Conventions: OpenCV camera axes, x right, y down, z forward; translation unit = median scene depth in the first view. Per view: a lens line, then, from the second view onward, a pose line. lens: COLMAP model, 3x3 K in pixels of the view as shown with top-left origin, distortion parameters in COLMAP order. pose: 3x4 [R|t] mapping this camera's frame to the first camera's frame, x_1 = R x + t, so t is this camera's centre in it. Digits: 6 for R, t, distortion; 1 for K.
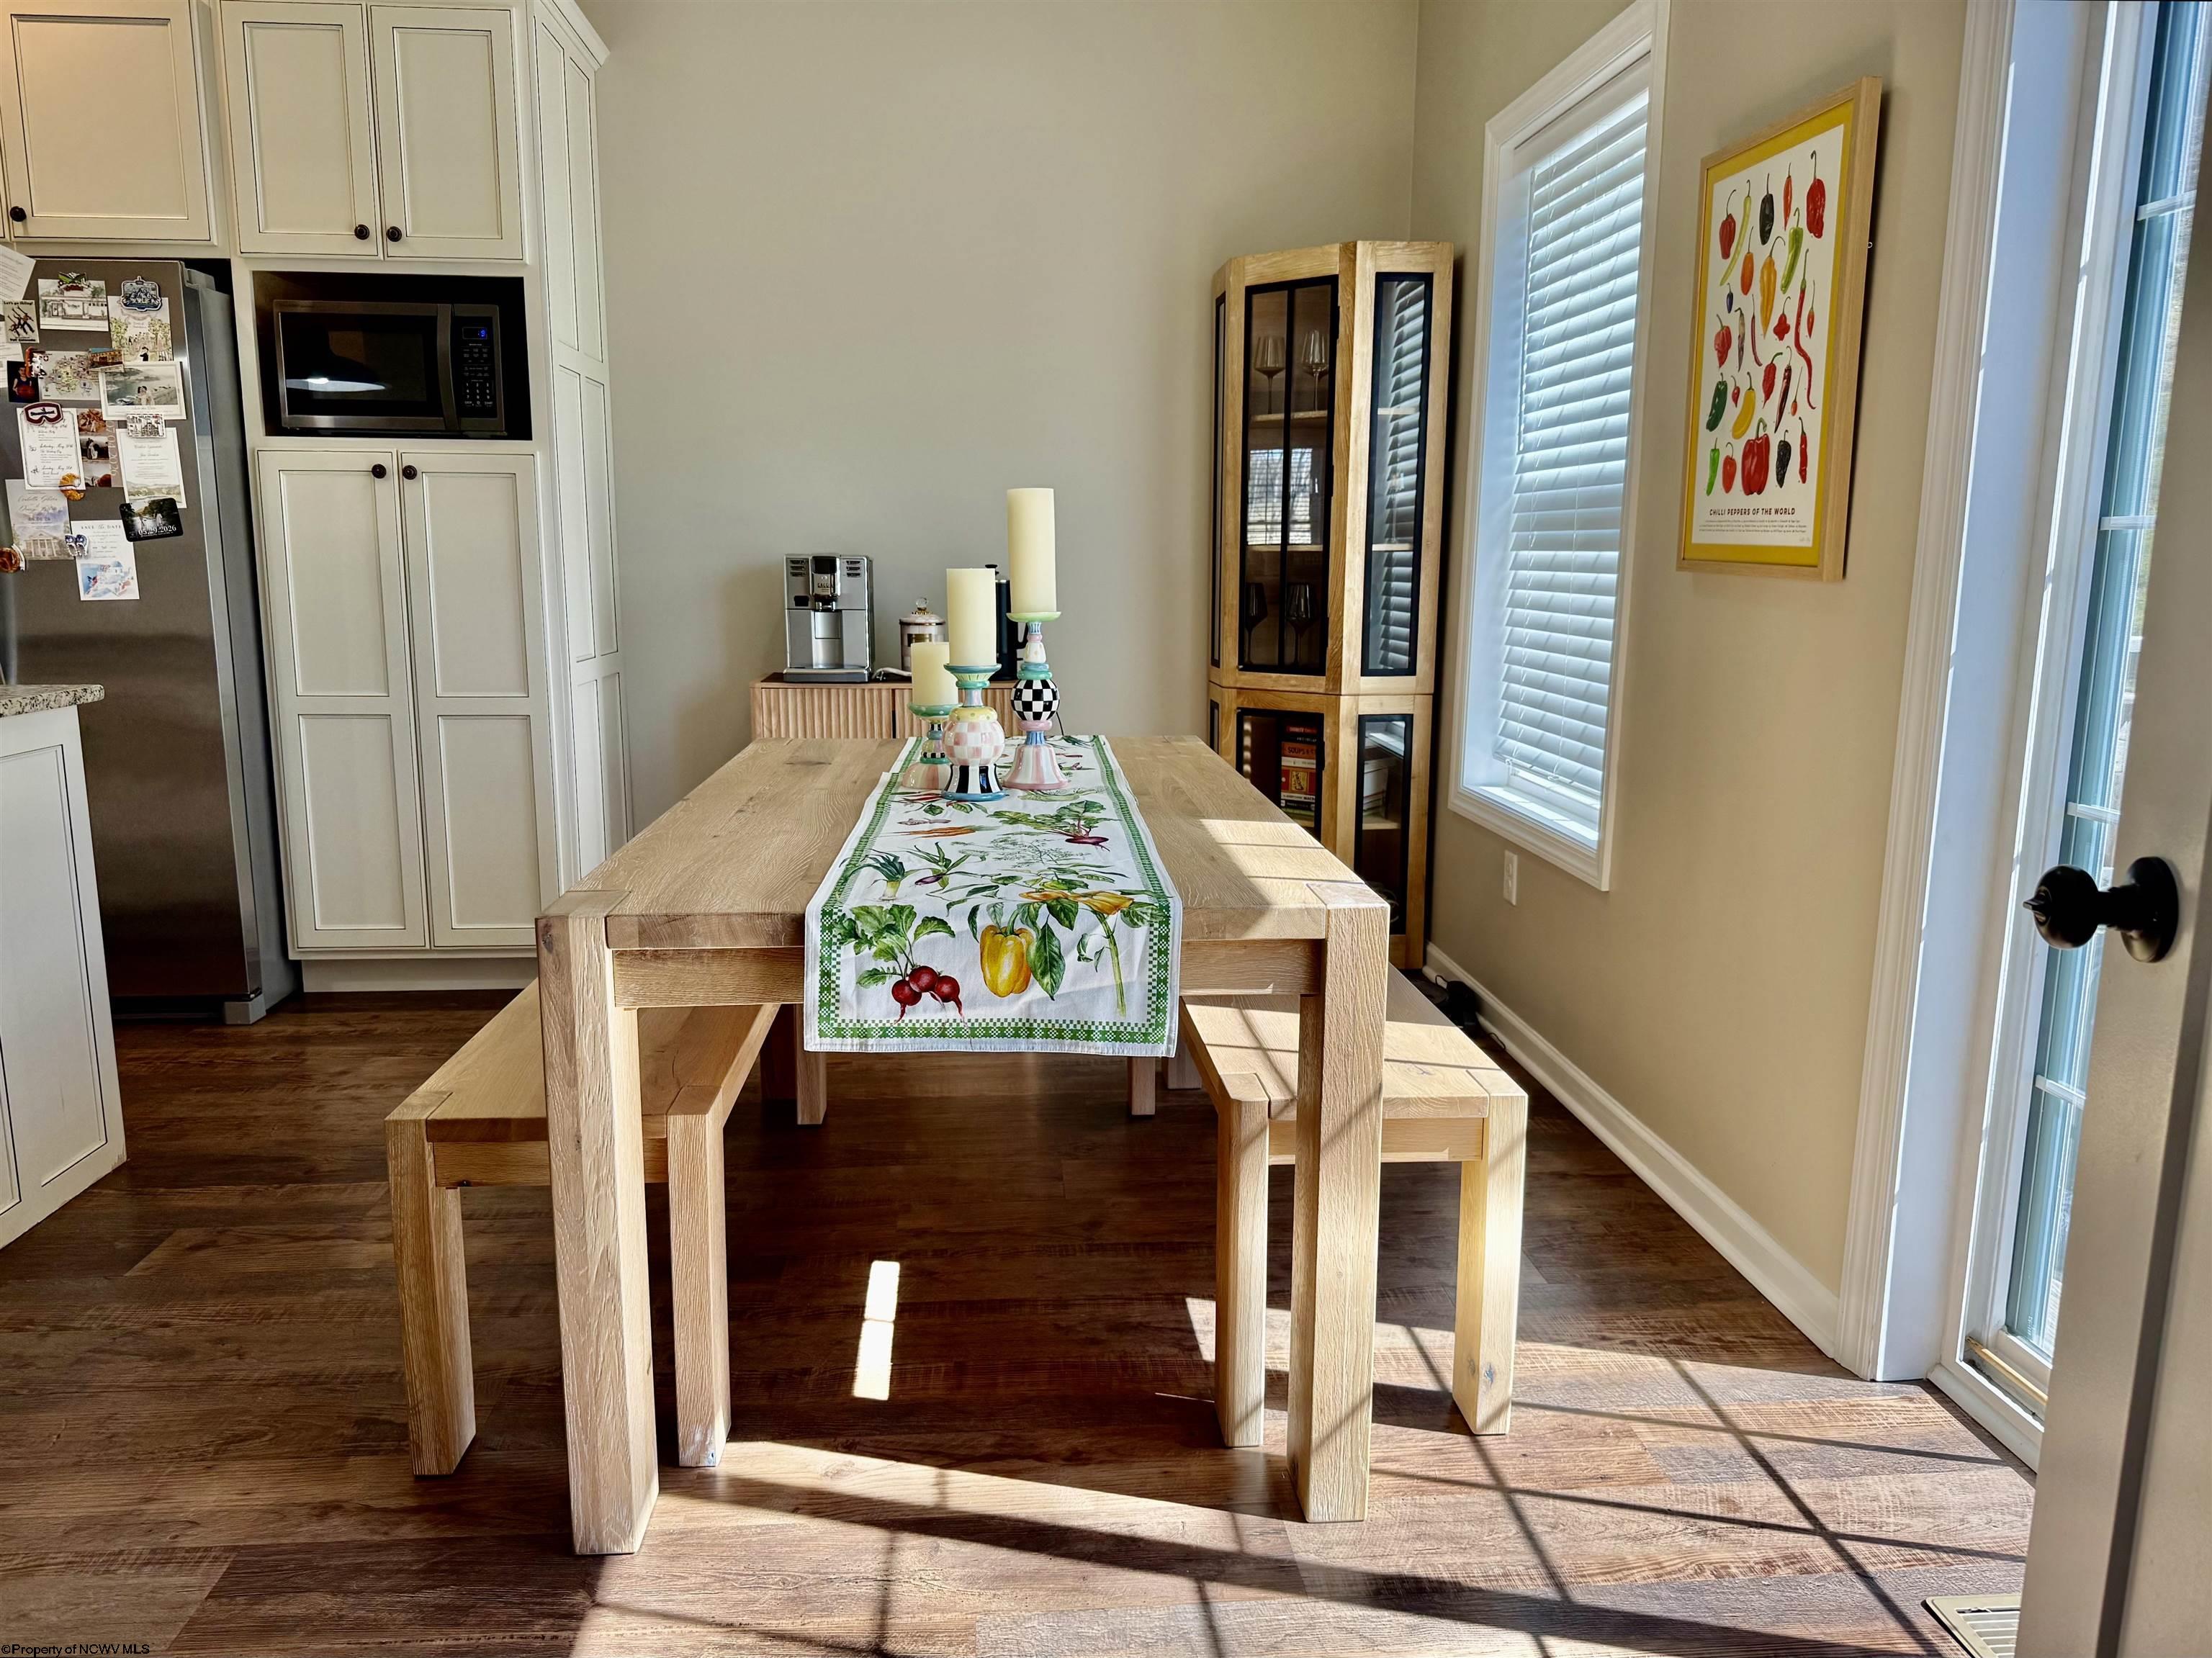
lens RADIAL K [[1592.9, 0, 1108.7], [0, 1592.9, 837.1], [0, 0, 1]] dist [0.000573, -0.008963]
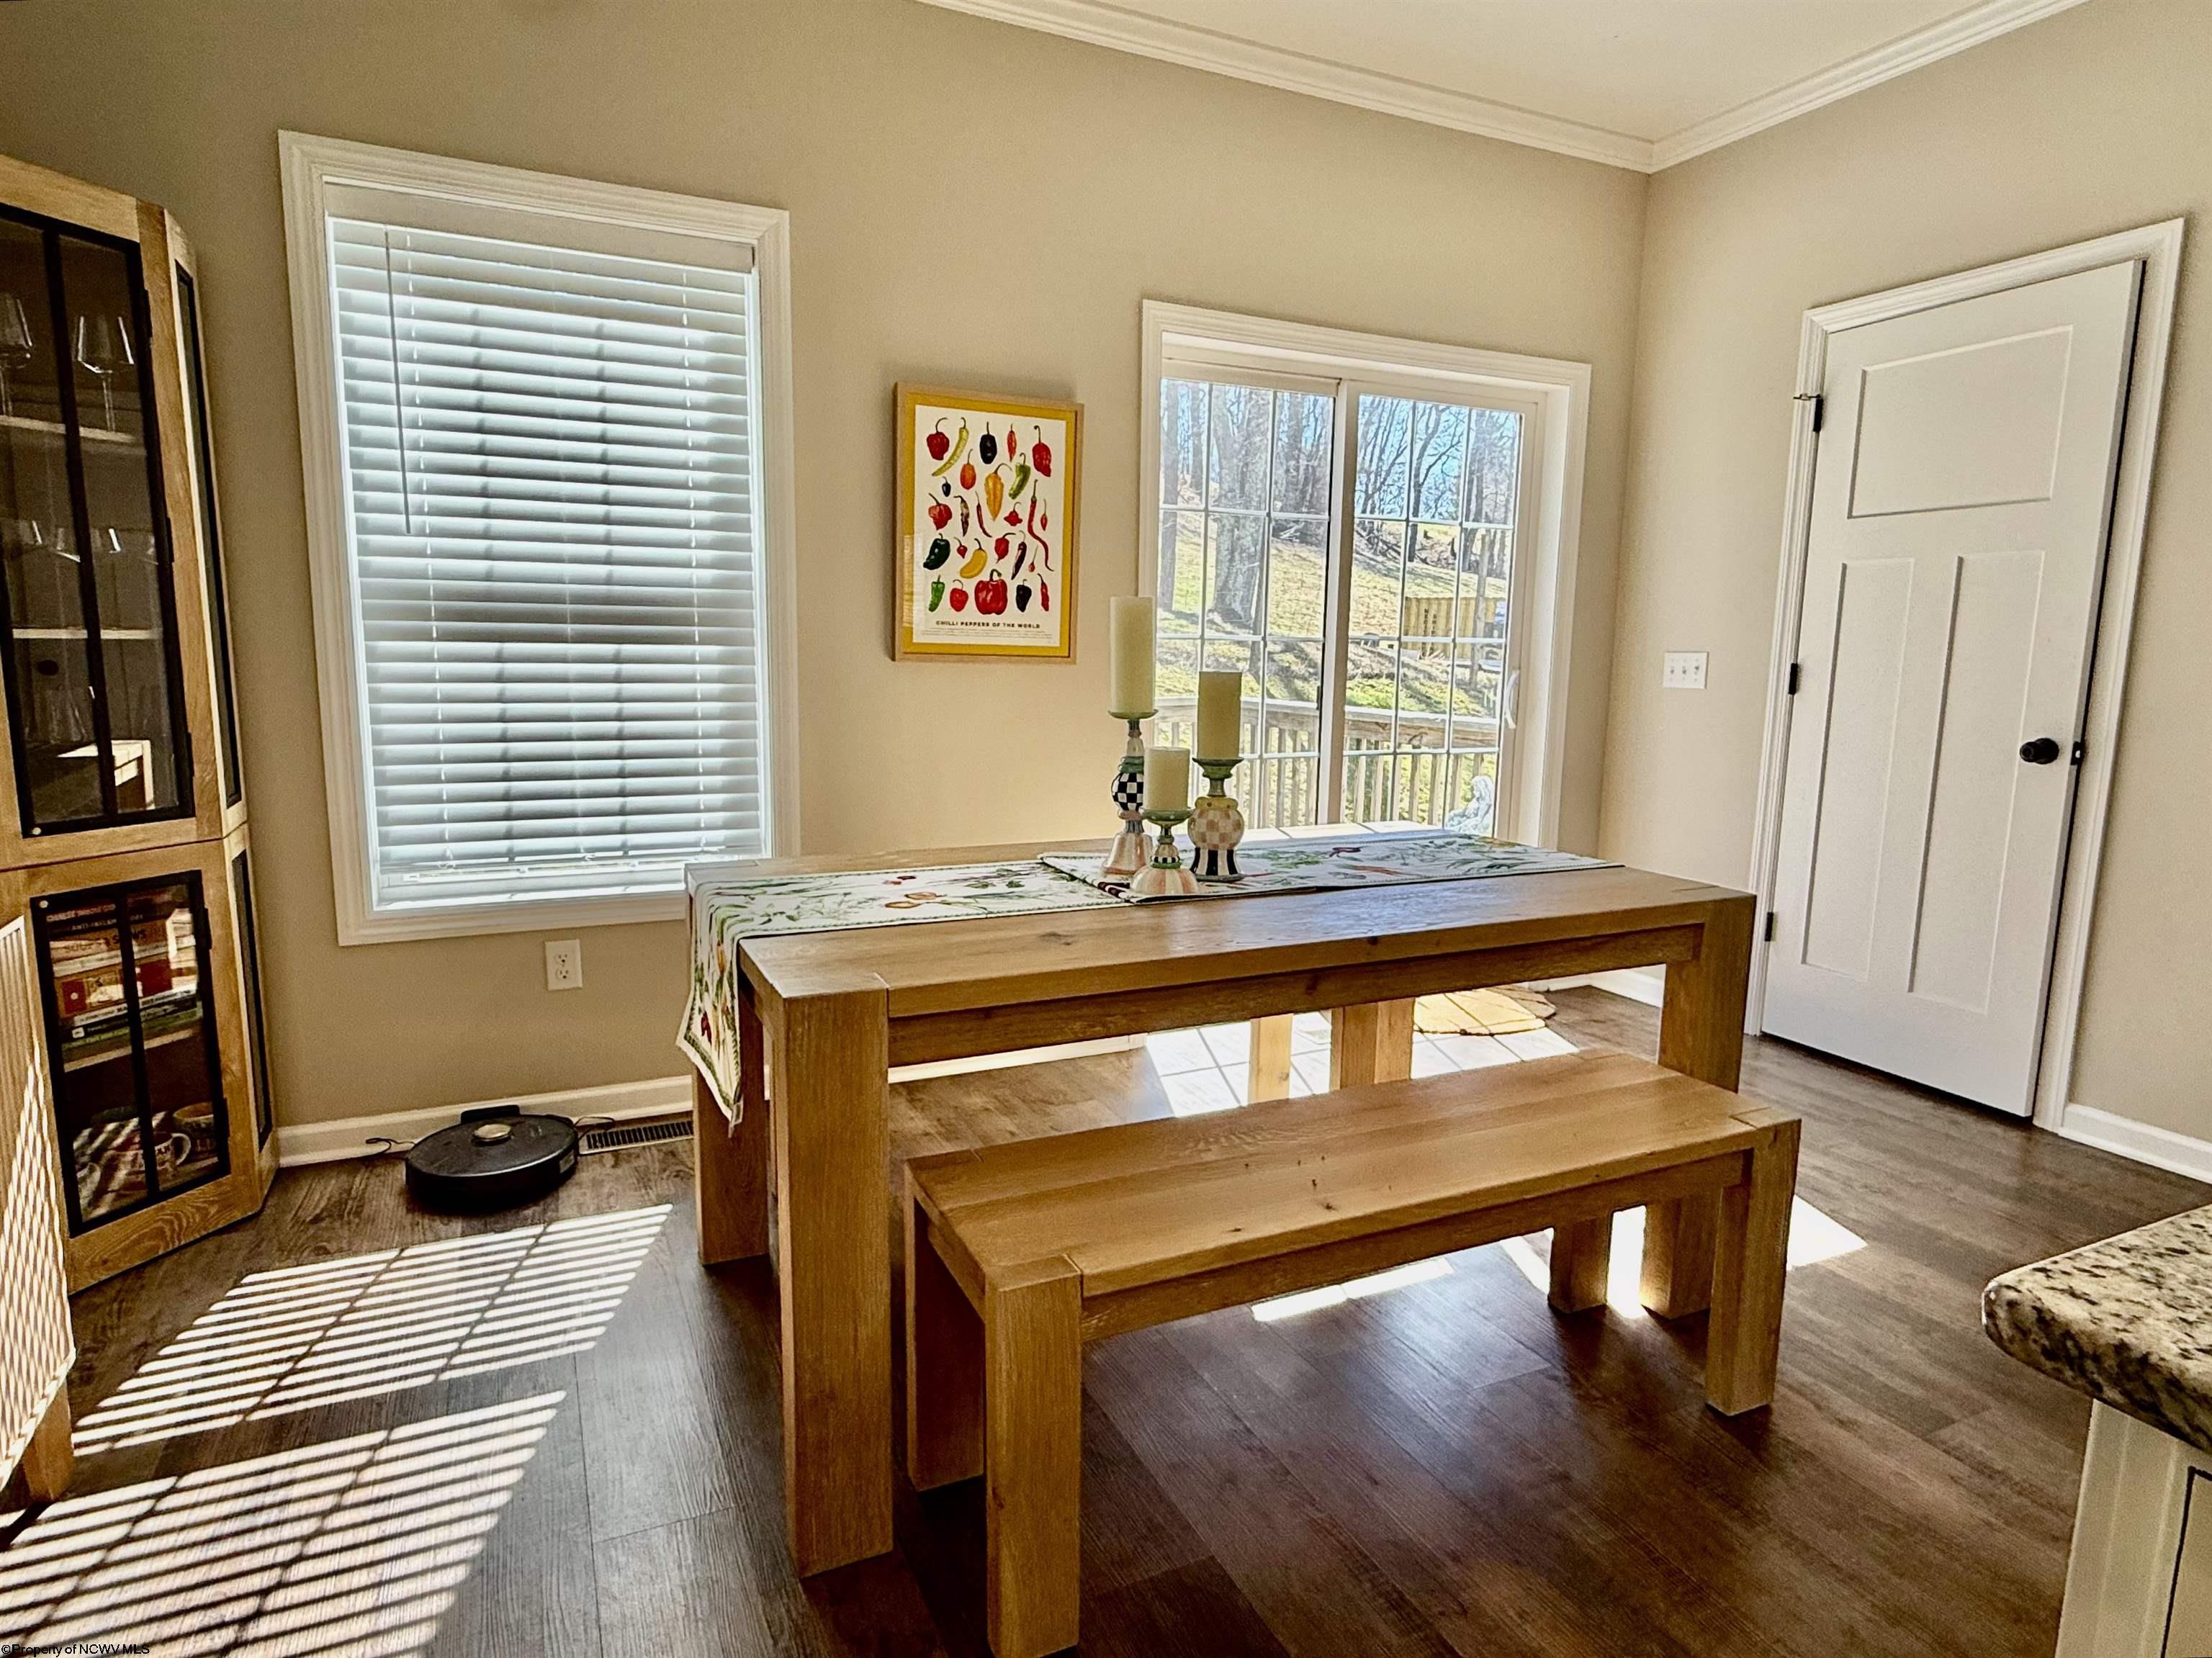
lens RADIAL K [[1248.8, 0, 1093.1], [0, 1248.8, 834.2], [0, 0, 1]] dist [0.000141, 0.001527]
pose [[-0.344469, -0.154893, 0.925932, -0.623656], [0.151470, 0.964203, 0.217645, -0.186731], [-0.926498, 0.215223, -0.308676, 0.967786]]
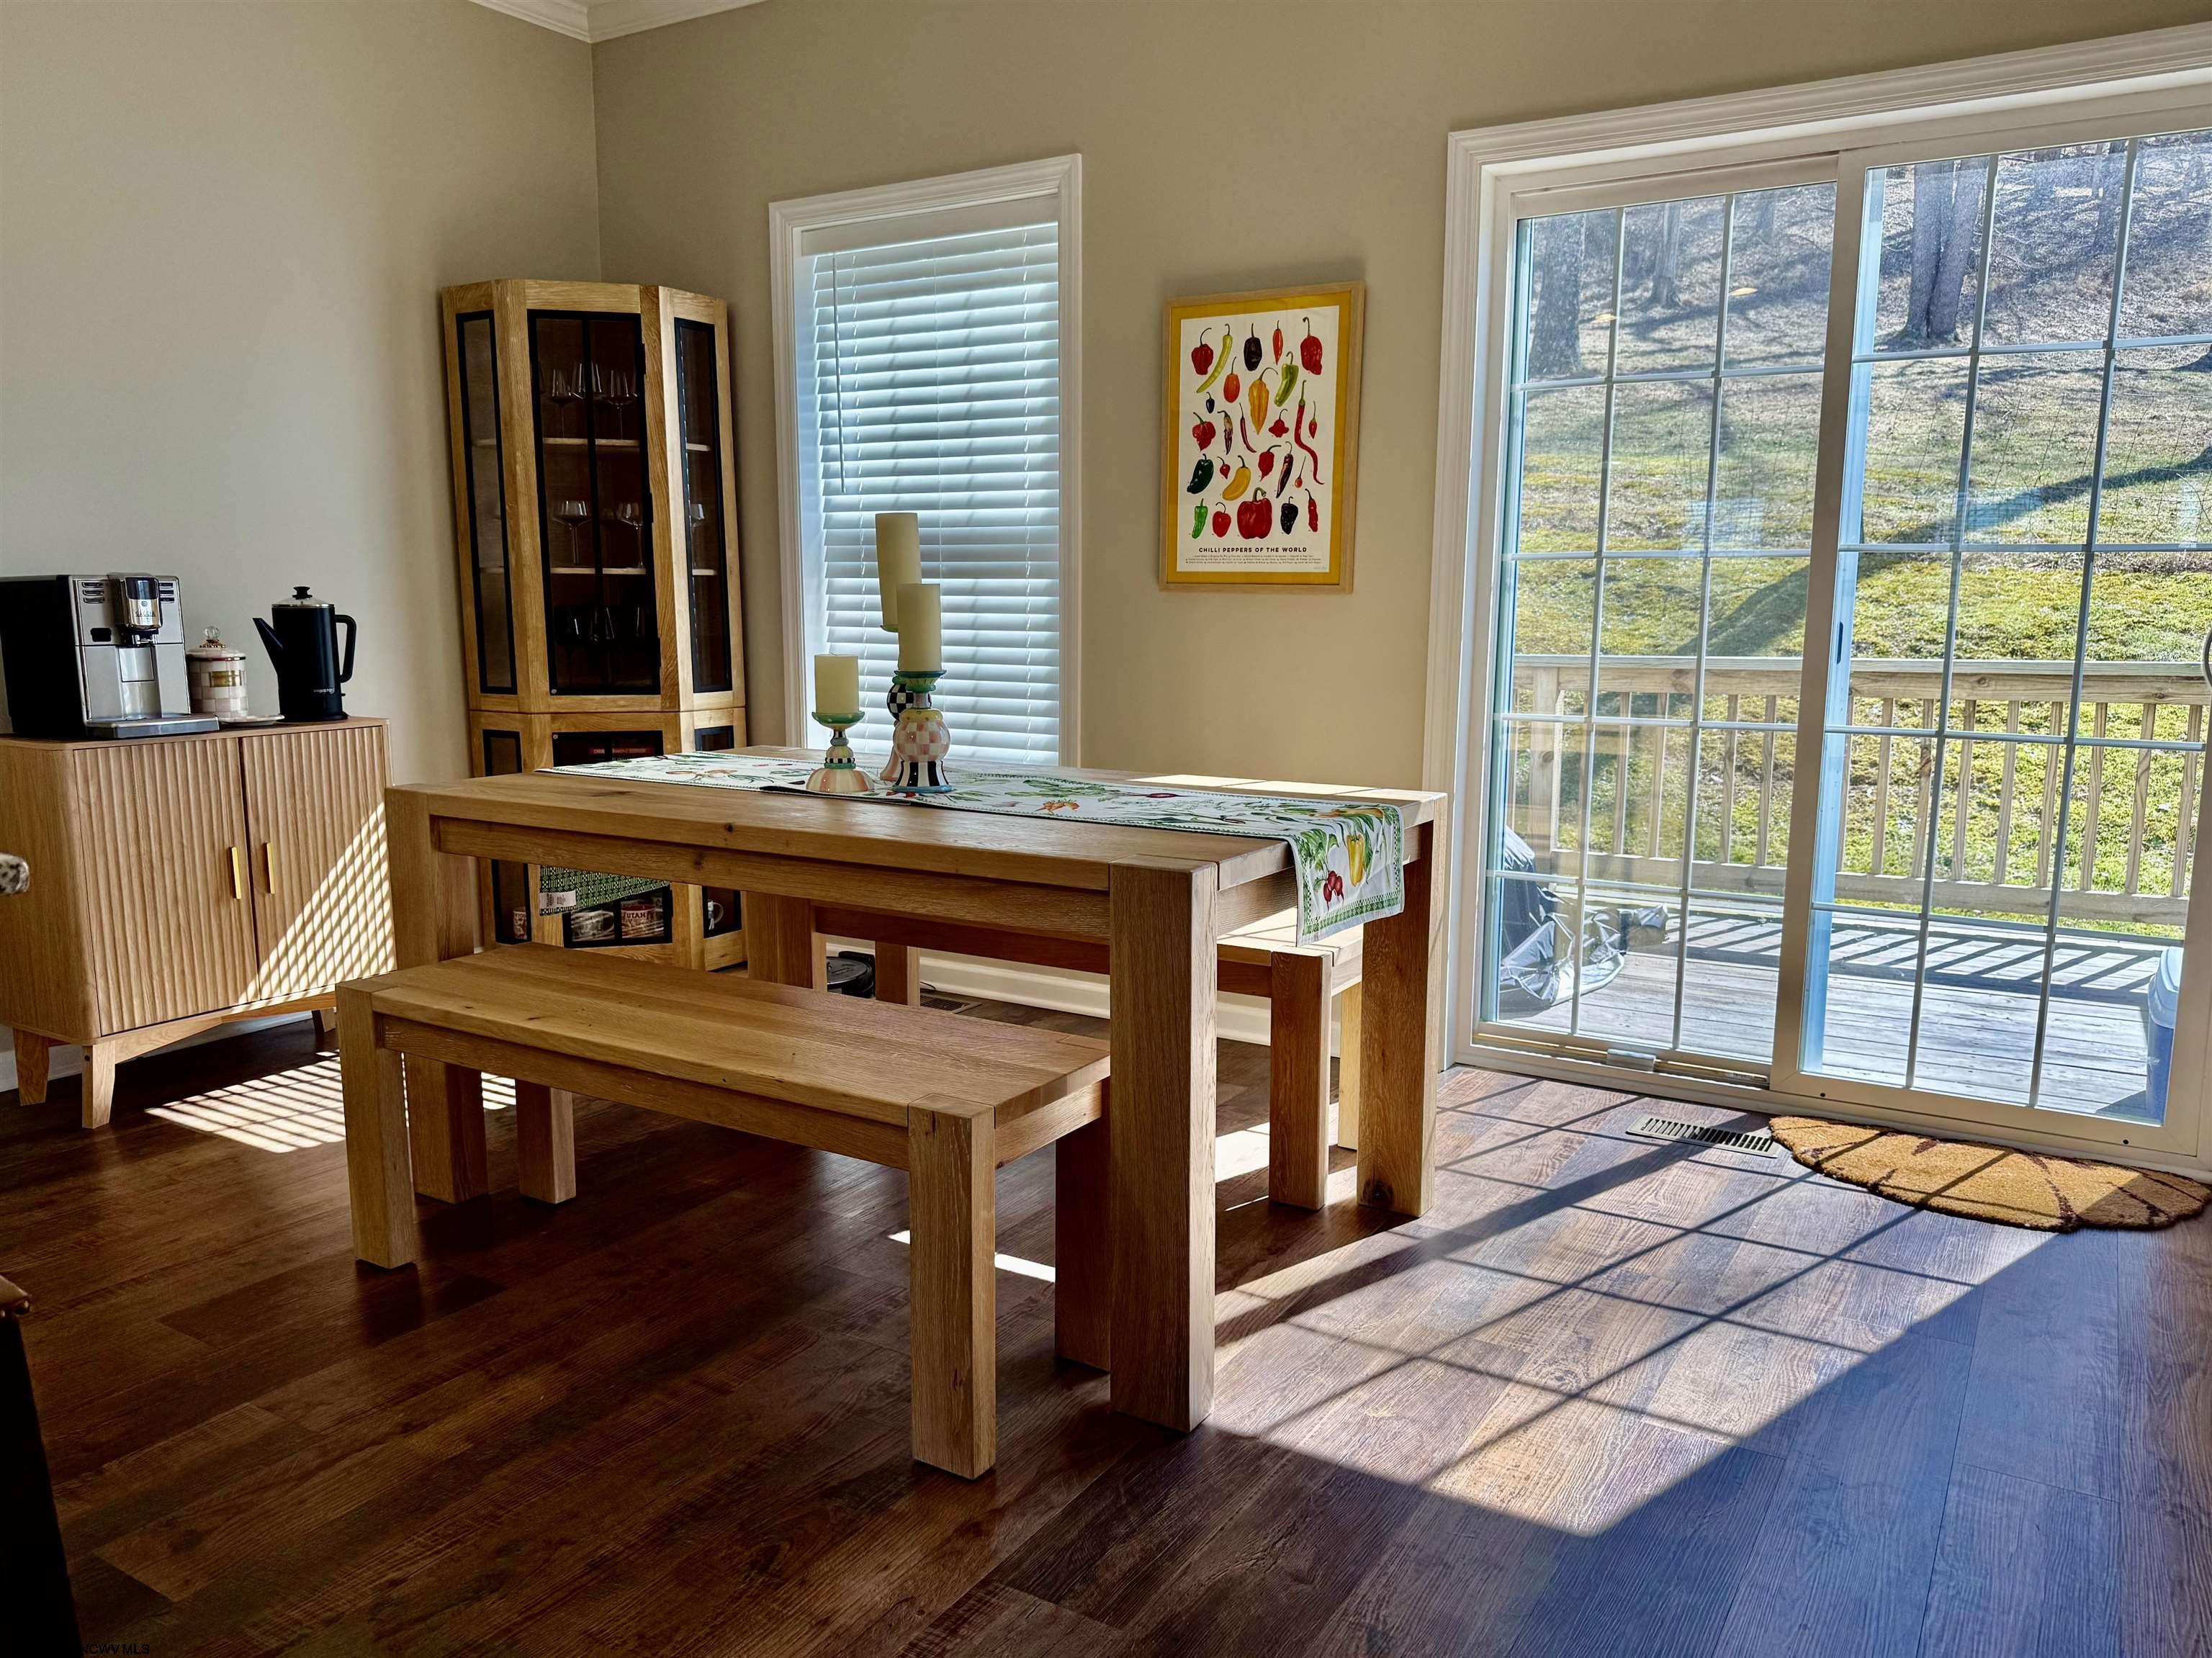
lens RADIAL K [[1562.2, 0, 1112.0], [0, 1562.2, 853.5], [0, 0, 1]] dist [0.109081, -0.158360]
pose [[0.590568, -0.135517, 0.795528, -0.641859], [0.145337, 0.987541, 0.060334, -0.021006], [-0.793793, 0.079989, 0.602906, 0.168330]]
